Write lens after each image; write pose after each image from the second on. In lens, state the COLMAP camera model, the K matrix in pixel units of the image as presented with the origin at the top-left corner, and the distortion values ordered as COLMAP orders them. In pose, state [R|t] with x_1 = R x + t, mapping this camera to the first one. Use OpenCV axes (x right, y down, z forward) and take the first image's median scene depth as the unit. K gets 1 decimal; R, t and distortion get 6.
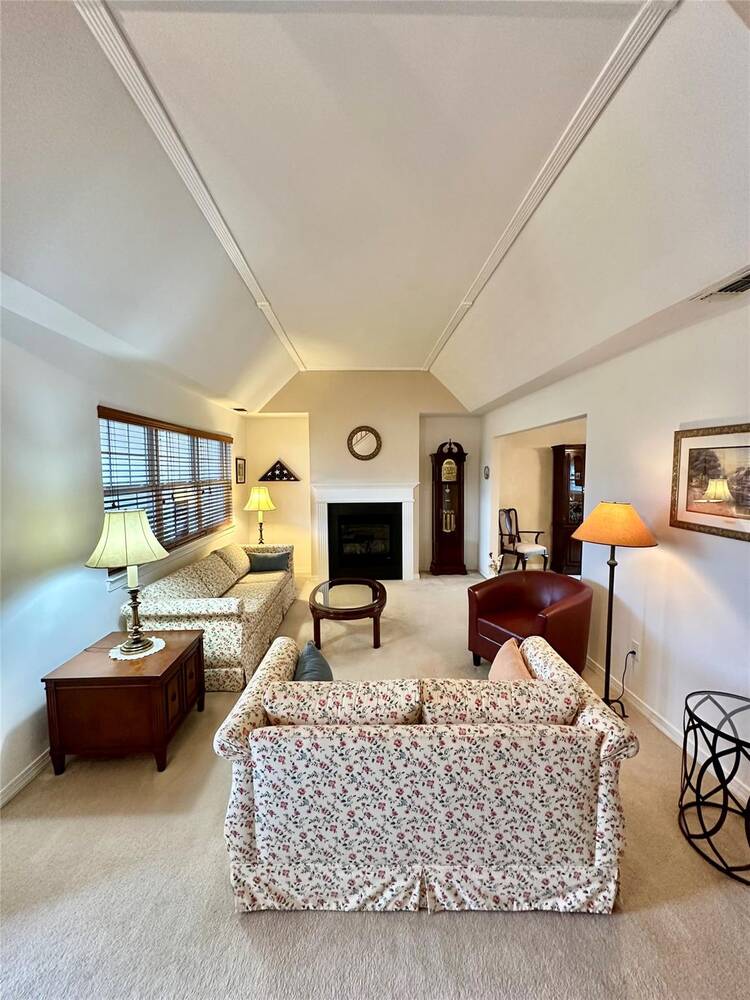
lens RADIAL K [[398.3, 0, 376.2], [0, 398.3, 500.0], [0, 0, 1]] dist [-0.000725, -0.000098]
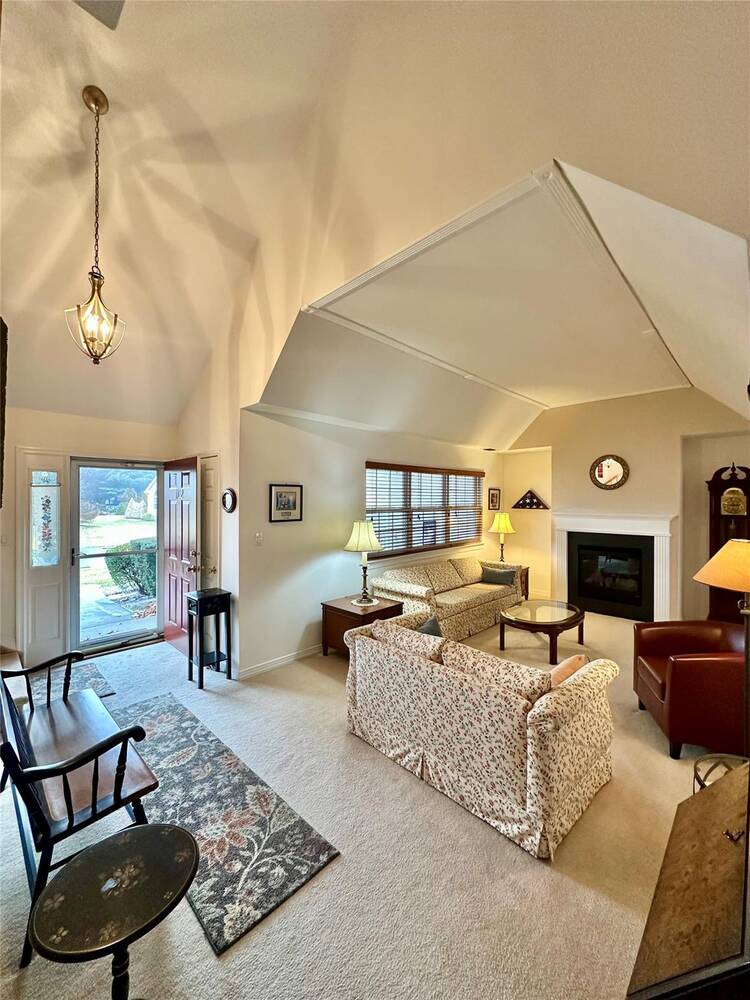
lens RADIAL K [[398.3, 0, 376.2], [0, 398.3, 500.0], [0, 0, 1]] dist [-0.000725, -0.000098]
pose [[0.688925, 0.012110, -0.724732, 0.742278], [-0.062347, 0.997145, -0.042605, 0.005109], [0.722146, 0.074536, 0.687713, -0.197506]]
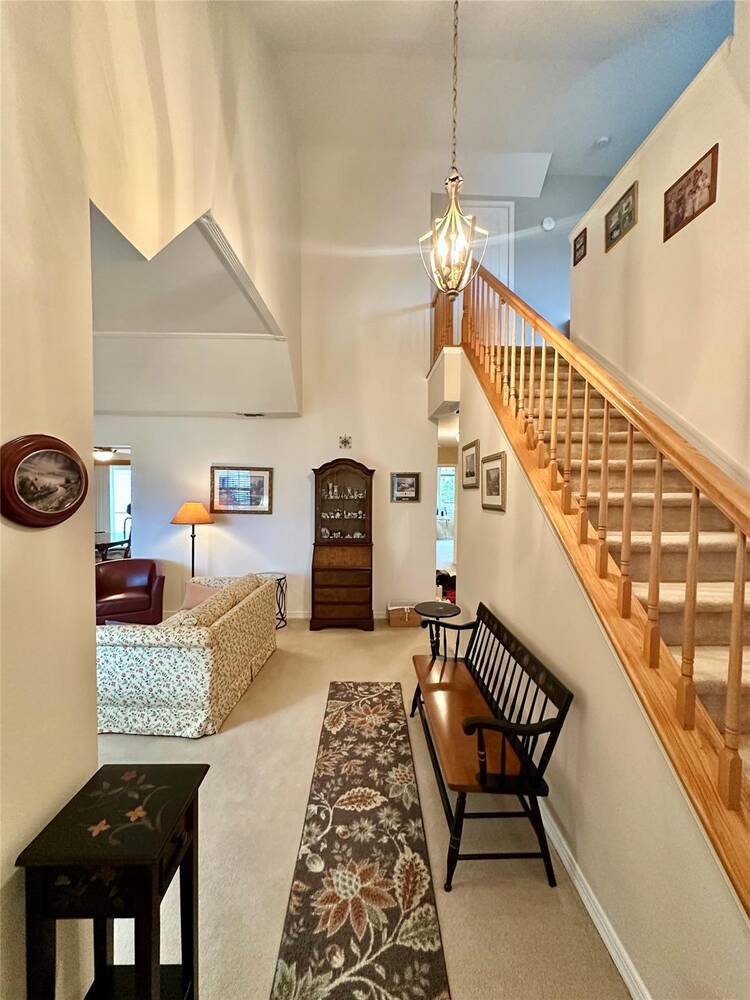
lens RADIAL K [[393.4, 0, 371.0], [0, 393.4, 489.3], [0, 0, 1]] dist [-0.000595, -0.000076]
pose [[0.035045, 0.001258, 0.999385, -1.315924], [0.063805, 0.997956, -0.003494, 0.005937], [-0.997347, 0.063888, 0.034894, 0.118812]]
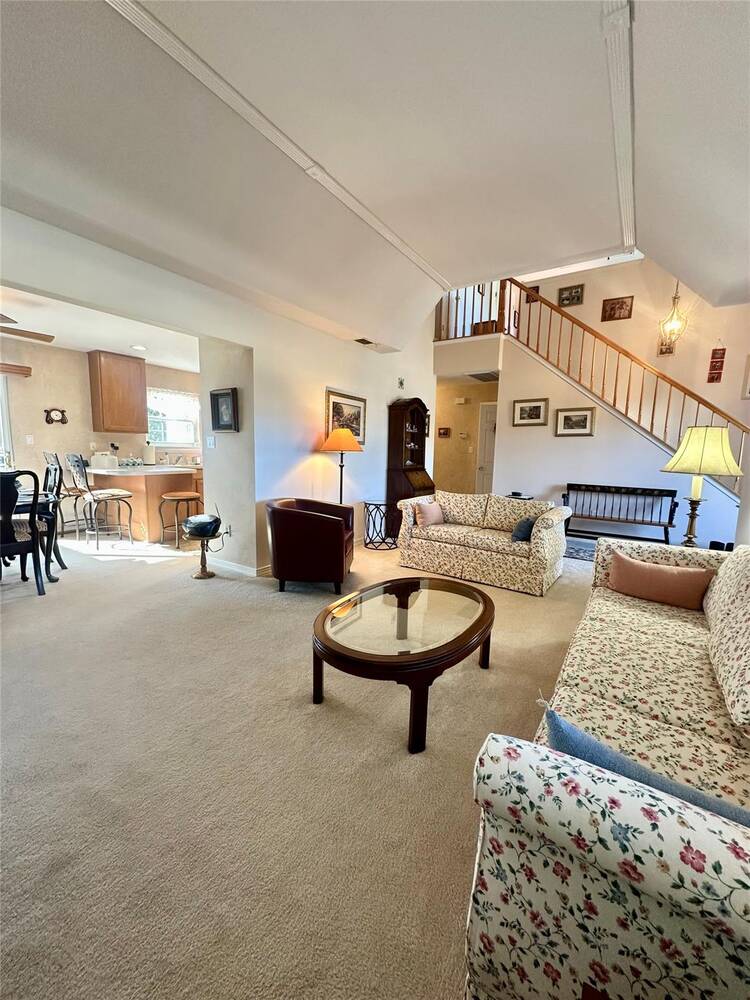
lens RADIAL K [[398.3, 0, 376.2], [0, 398.3, 500.0], [0, 0, 1]] dist [-0.000725, -0.000098]
pose [[-0.806561, -0.083874, 0.585171, -0.583857], [0.027642, 0.983450, 0.179059, 0.004515], [-0.590505, 0.160598, -0.790894, 2.528224]]
